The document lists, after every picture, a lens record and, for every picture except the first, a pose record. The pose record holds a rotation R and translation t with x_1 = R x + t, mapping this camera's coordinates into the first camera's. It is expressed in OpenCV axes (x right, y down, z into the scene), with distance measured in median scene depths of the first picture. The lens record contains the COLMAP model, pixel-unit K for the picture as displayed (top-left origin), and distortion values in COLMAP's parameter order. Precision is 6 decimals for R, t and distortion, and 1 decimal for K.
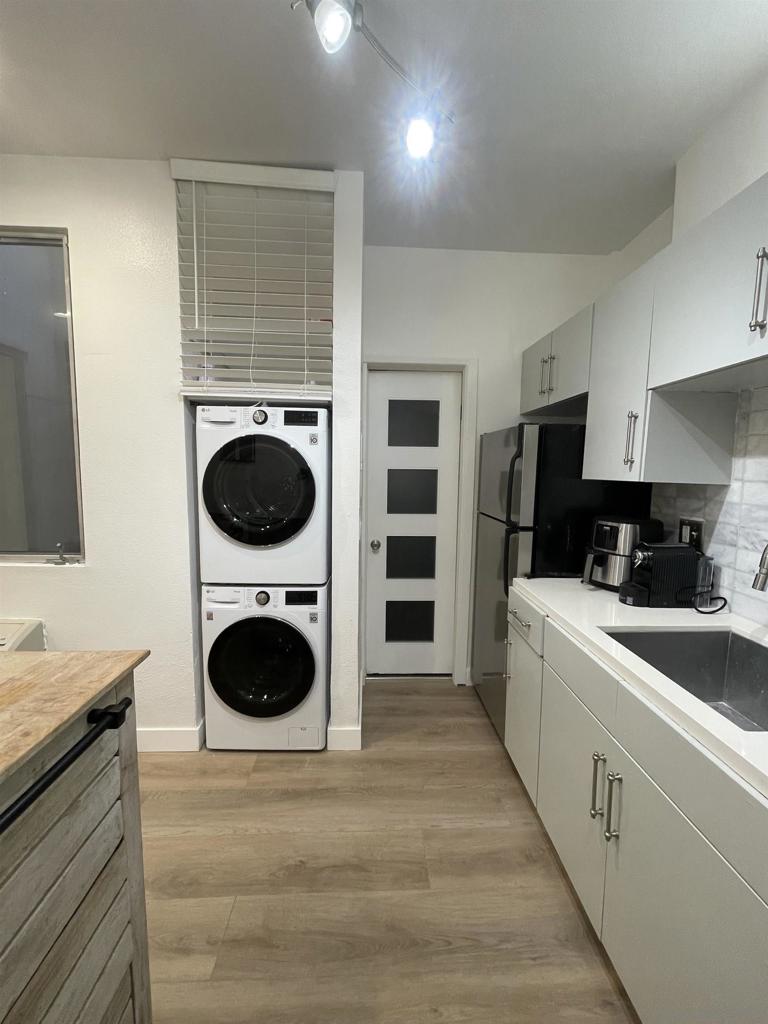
lens RADIAL K [[413.0, 0, 388.5], [0, 413.0, 510.7], [0, 0, 1]] dist [-0.003782, 0.000689]
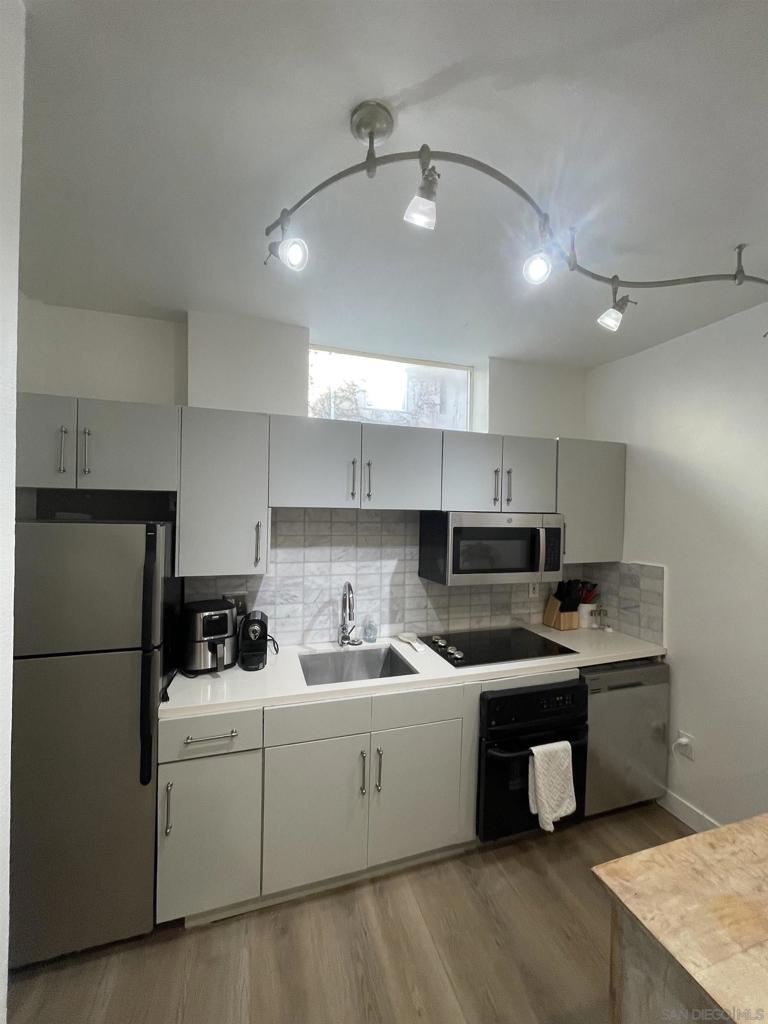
lens RADIAL K [[413.0, 0, 388.5], [0, 413.0, 510.7], [0, 0, 1]] dist [-0.003782, 0.000689]
pose [[-0.272726, -0.020235, 0.961879, -0.780332], [0.078036, 0.996019, 0.043079, -0.299139], [-0.958922, 0.086810, -0.270062, 0.957264]]
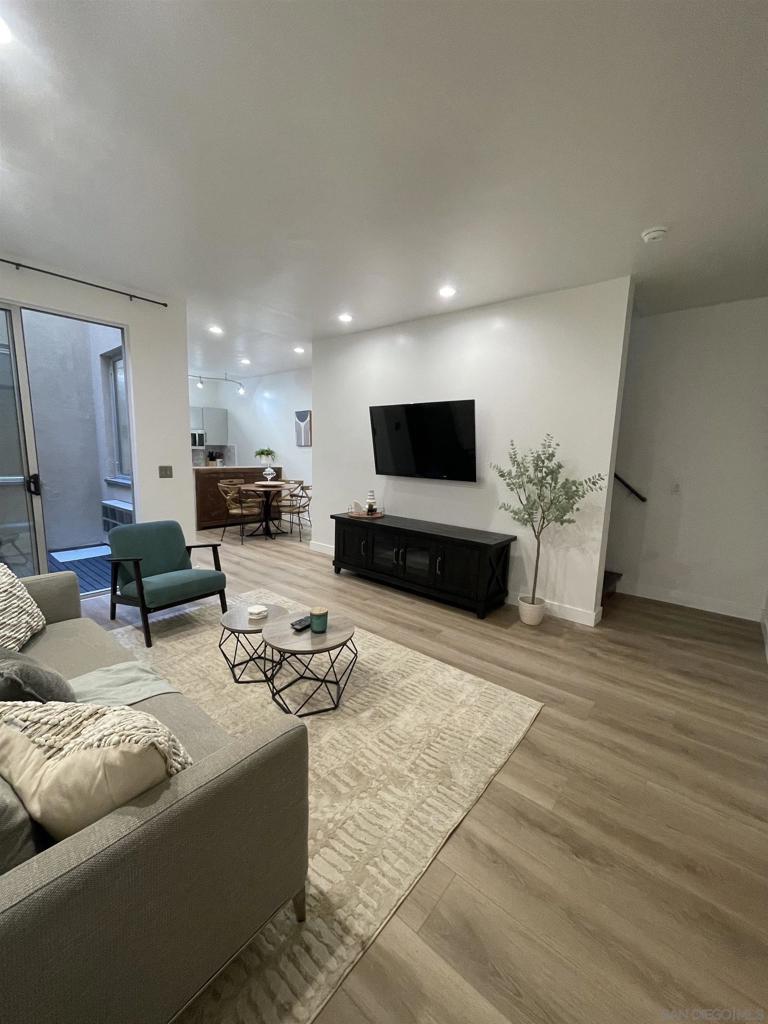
lens RADIAL K [[413.0, 0, 388.5], [0, 413.0, 510.7], [0, 0, 1]] dist [-0.003782, 0.000689]
pose [[-0.739438, -0.134223, 0.659709, -5.229085], [0.032770, 0.971586, 0.234408, -0.331903], [-0.672427, 0.194949, -0.714029, 2.449295]]
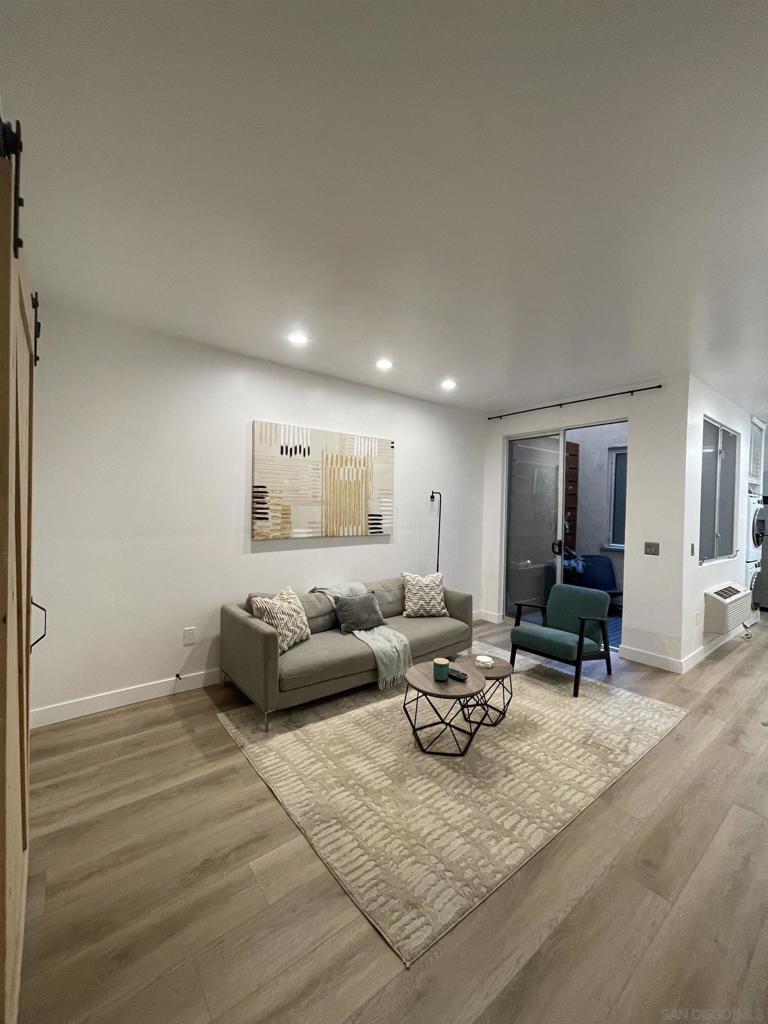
lens RADIAL K [[413.0, 0, 388.5], [0, 413.0, 510.7], [0, 0, 1]] dist [-0.003782, 0.000689]
pose [[0.807931, -0.004683, 0.589259, -5.287697], [0.051892, 0.996649, -0.063229, -0.154485], [-0.586988, 0.081662, 0.805466, 0.225689]]
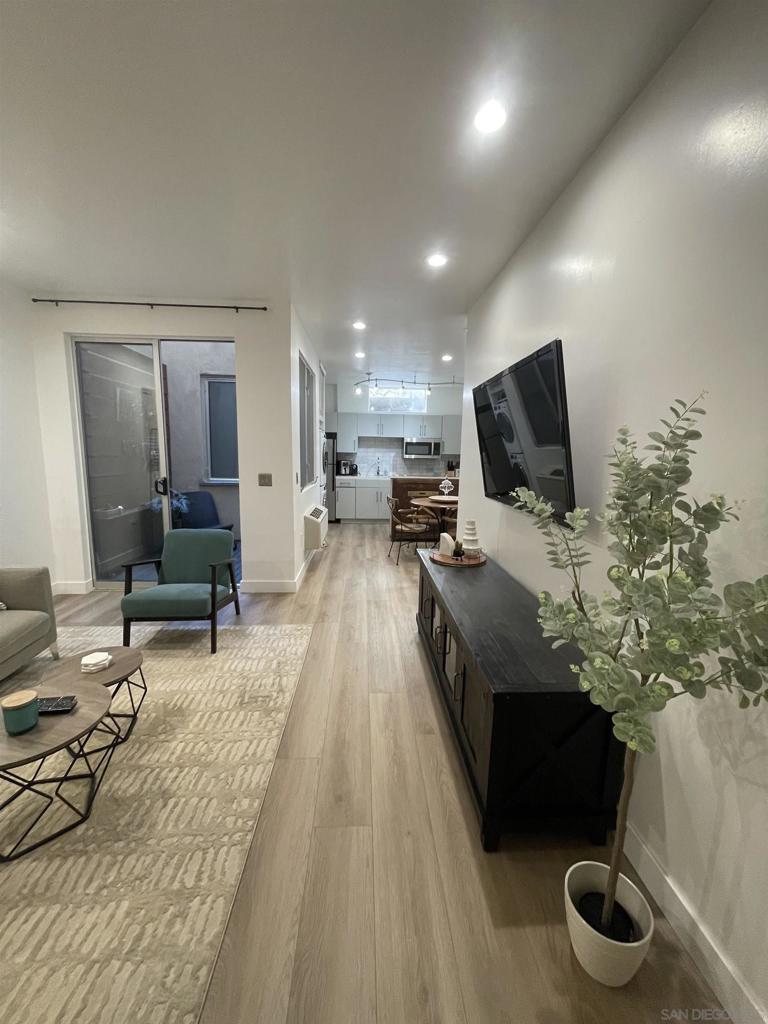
lens RADIAL K [[413.0, 0, 388.5], [0, 413.0, 510.7], [0, 0, 1]] dist [-0.003782, 0.000689]
pose [[-0.011578, -0.158865, 0.987232, -5.003535], [0.084220, 0.983636, 0.159273, -0.151148], [-0.996380, 0.084989, 0.001992, 0.625057]]
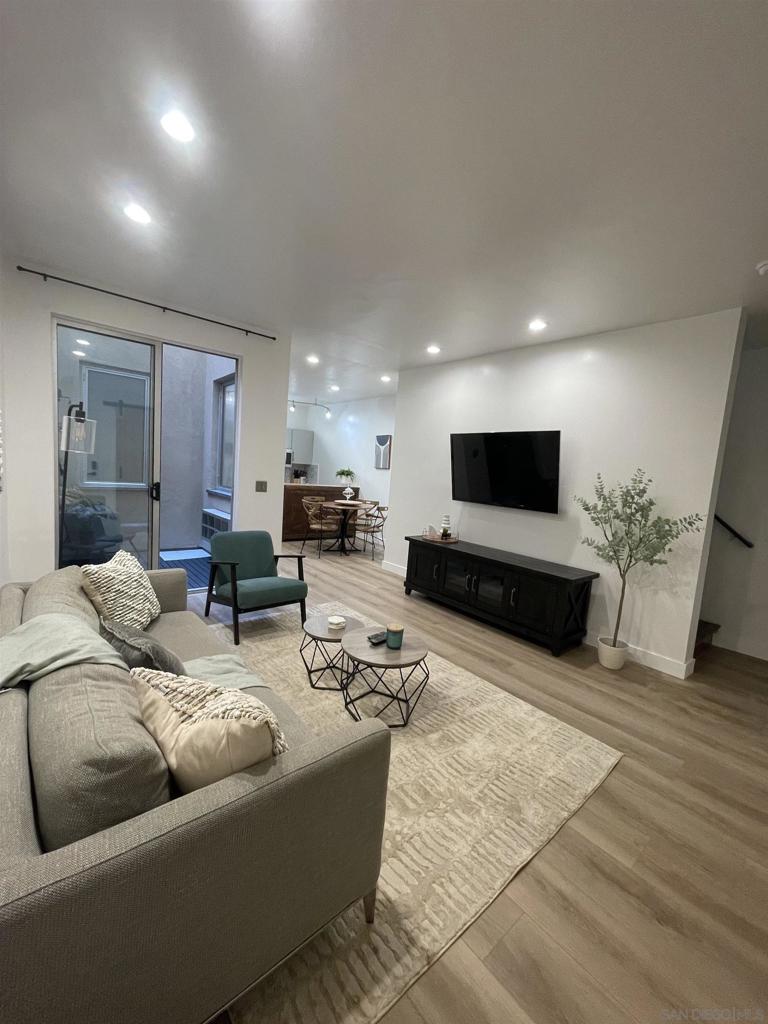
lens RADIAL K [[413.0, 0, 388.5], [0, 413.0, 510.7], [0, 0, 1]] dist [-0.003782, 0.000689]
pose [[-0.610688, -0.139358, 0.779513, -5.241607], [-0.000758, 0.984495, 0.175410, -0.344487], [-0.791871, 0.106530, -0.601325, 2.535326]]
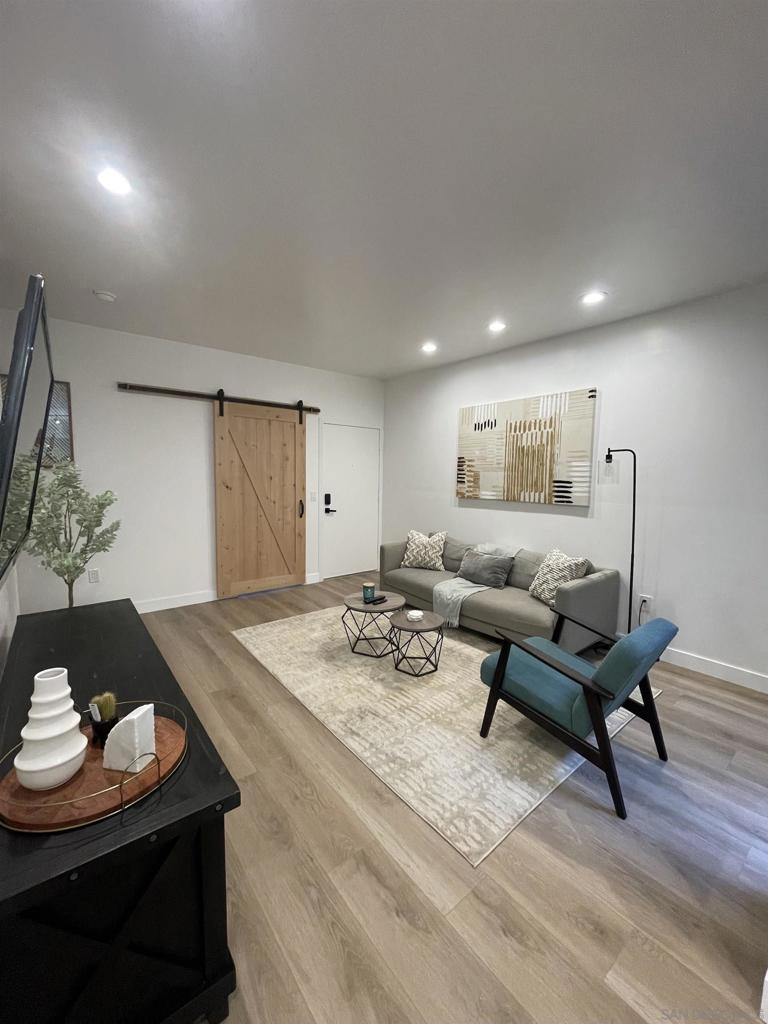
lens RADIAL K [[410.2, 0, 384.0], [0, 410.2, 512.0], [0, 0, 1]] dist [-0.000092, 0.000146]
pose [[0.584282, 0.070674, -0.808467, -2.141172], [-0.089429, 0.995741, 0.022414, -0.080658], [0.806608, 0.059205, 0.588114, 0.256034]]
